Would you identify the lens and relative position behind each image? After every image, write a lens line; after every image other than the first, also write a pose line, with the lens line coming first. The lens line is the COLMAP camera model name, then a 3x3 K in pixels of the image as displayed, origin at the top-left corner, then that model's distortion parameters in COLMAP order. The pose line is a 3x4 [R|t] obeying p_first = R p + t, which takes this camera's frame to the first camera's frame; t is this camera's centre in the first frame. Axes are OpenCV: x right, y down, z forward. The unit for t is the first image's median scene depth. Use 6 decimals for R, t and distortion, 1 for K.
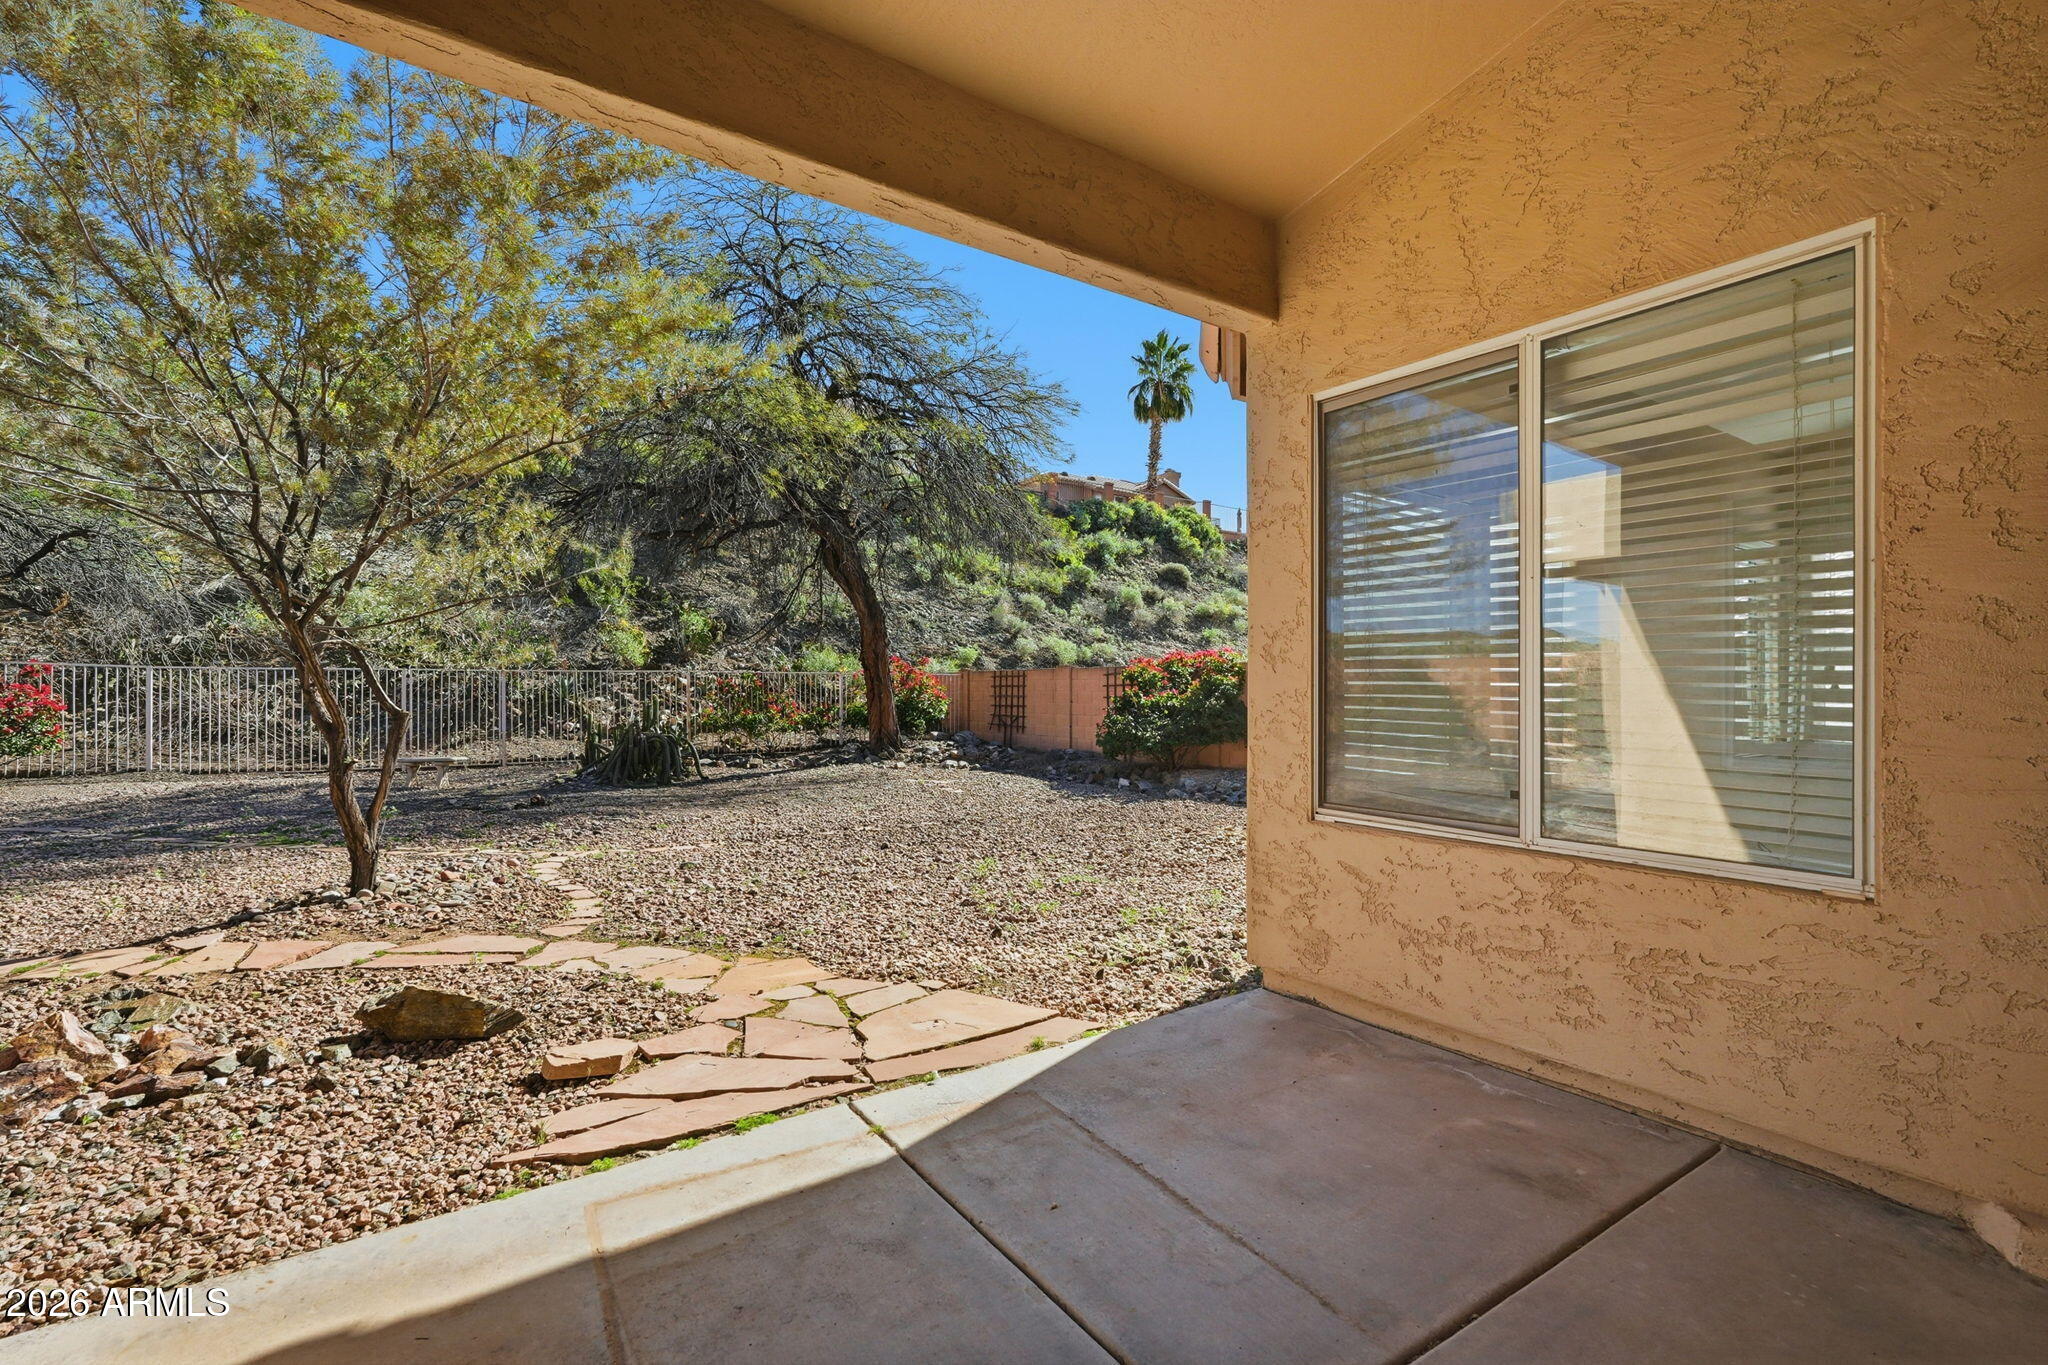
lens RADIAL K [[922.9, 0, 1016.1], [0, 922.9, 687.8], [0, 0, 1]] dist [-0.002534, 0.000188]
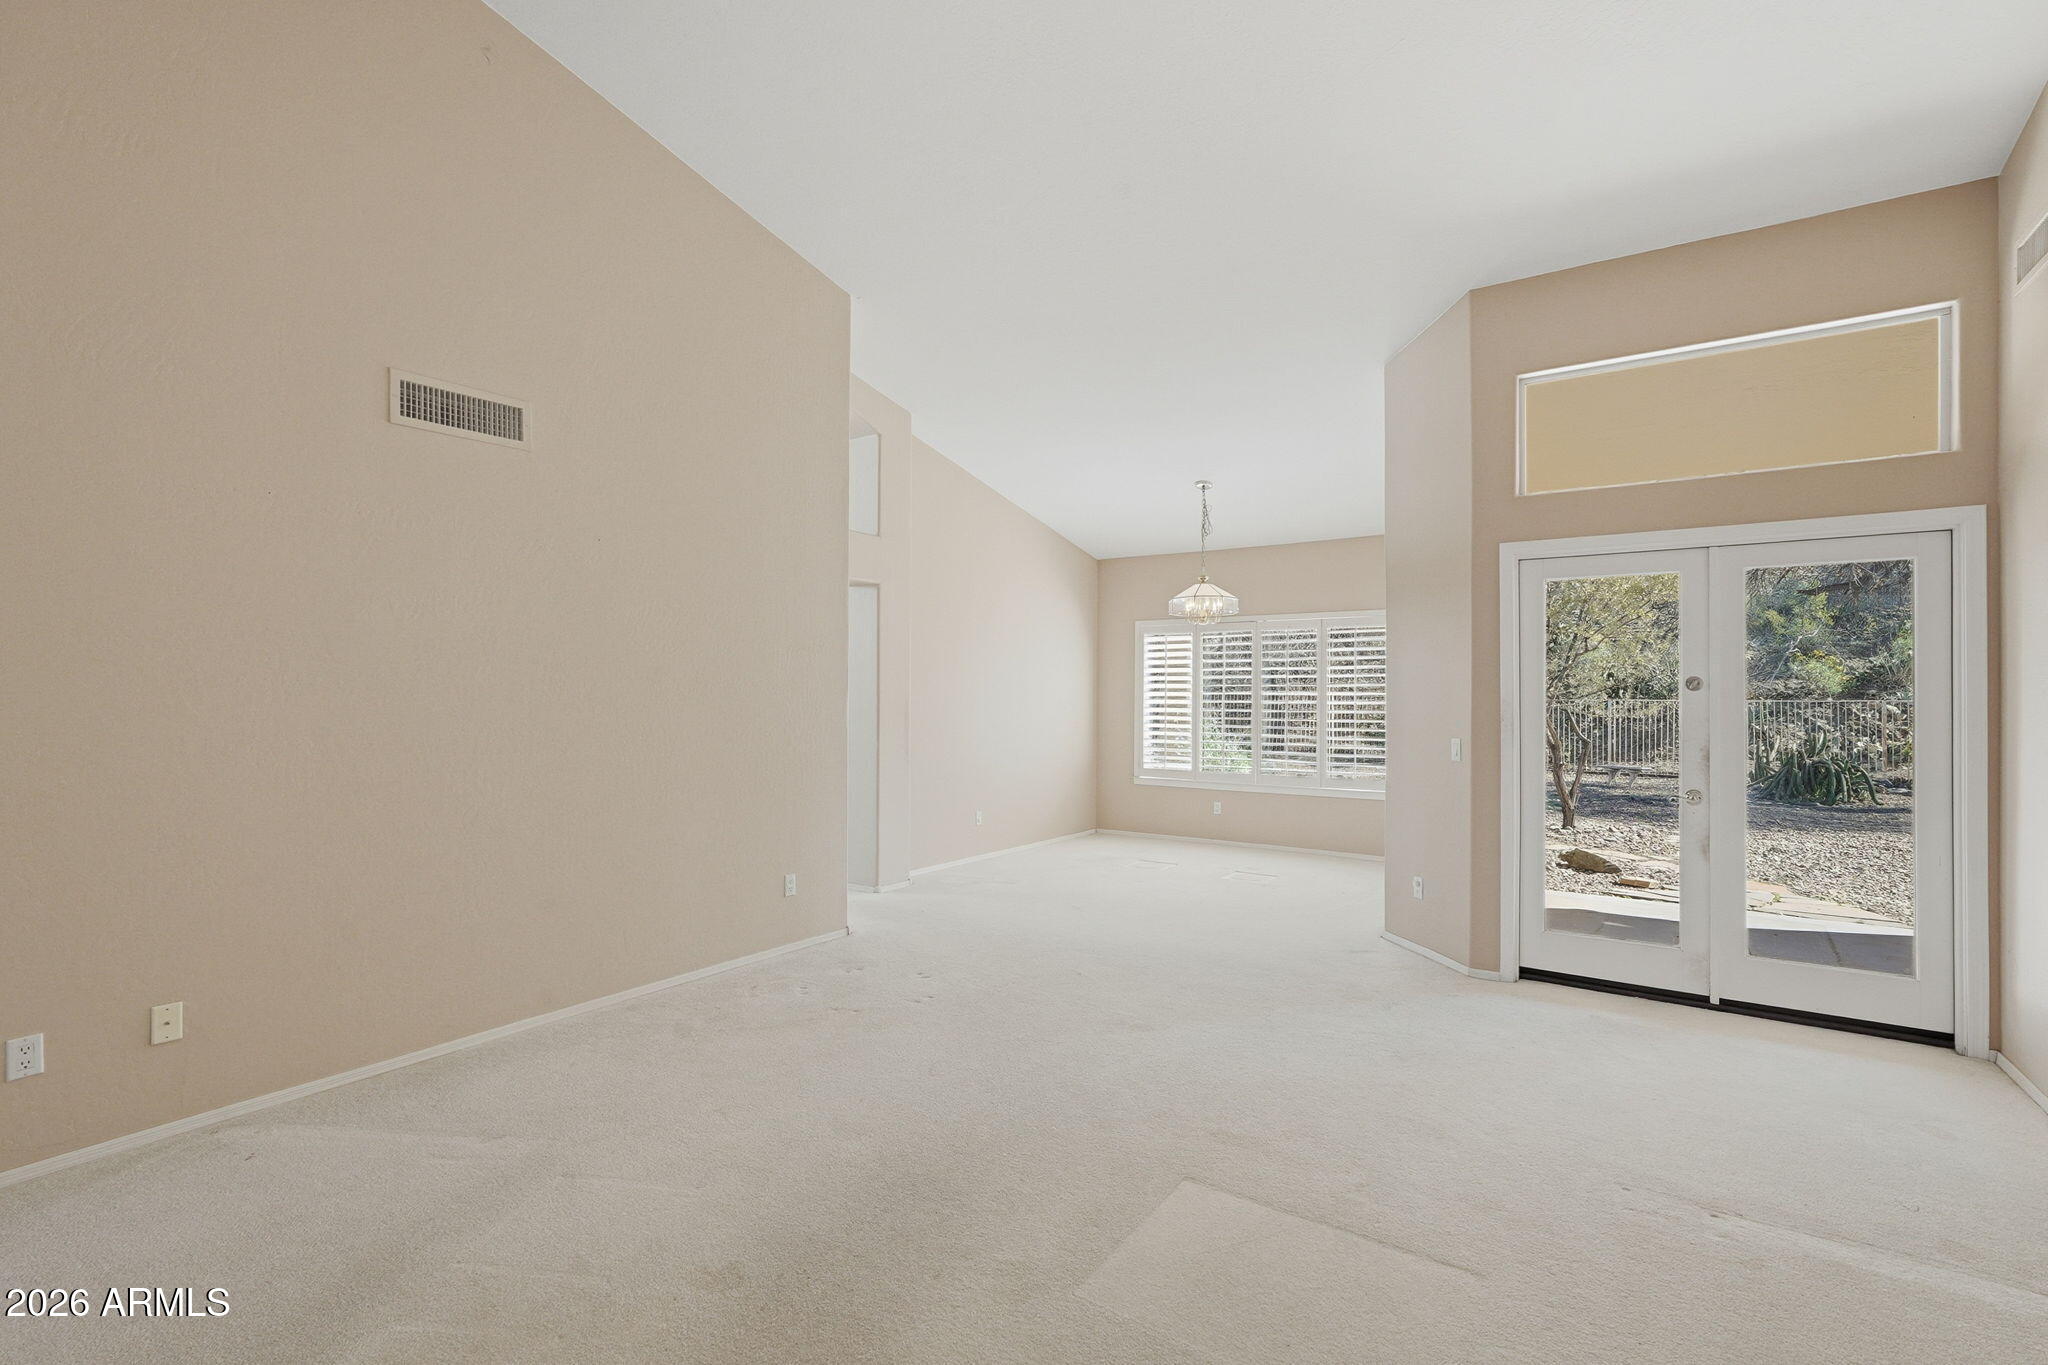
lens RADIAL K [[922.9, 0, 1016.1], [0, 922.9, 687.8], [0, 0, 1]] dist [-0.002534, 0.000188]
pose [[0.382201, -0.008527, -0.924040, 0.284267], [-0.001504, 0.999950, -0.009849, -0.026718], [0.924078, 0.005154, 0.382169, -0.363184]]
